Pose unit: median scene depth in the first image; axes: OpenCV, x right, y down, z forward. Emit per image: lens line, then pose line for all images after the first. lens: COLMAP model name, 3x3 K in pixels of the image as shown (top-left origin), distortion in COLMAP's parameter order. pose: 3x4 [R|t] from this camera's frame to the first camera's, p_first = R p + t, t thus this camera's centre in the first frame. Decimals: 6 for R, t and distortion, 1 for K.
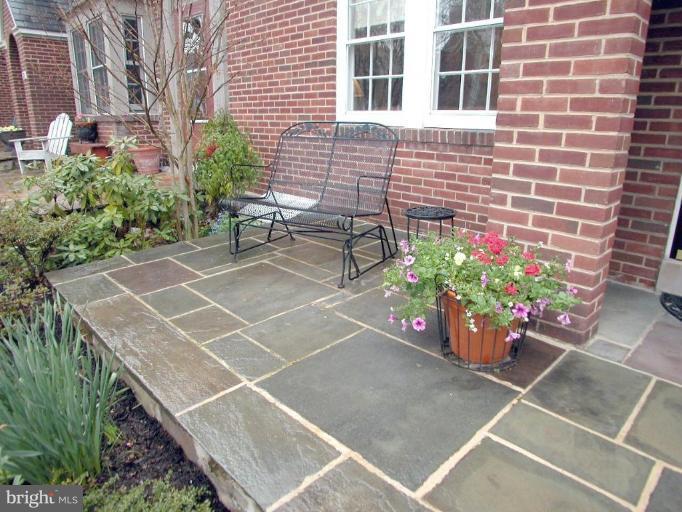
lens RADIAL K [[463.0, 0, 341.0], [0, 463.0, 256.0], [0, 0, 1]] dist [-0.119894, 0.046603]
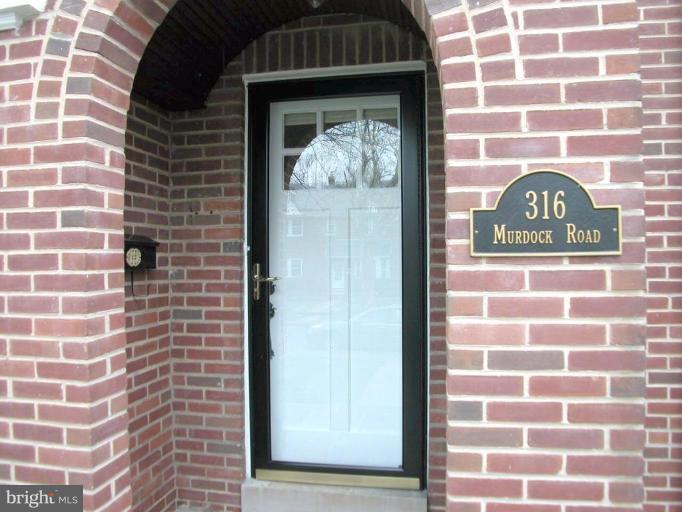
lens RADIAL K [[506.2, 0, 341.0], [0, 506.2, 256.0], [0, 0, 1]] dist [-0.102279, 0.000881]
pose [[0.808899, -0.004582, 0.587929, 0.308286], [0.184704, 0.951325, -0.246710, -0.150550], [-0.558181, 0.308156, 0.770372, -0.035652]]
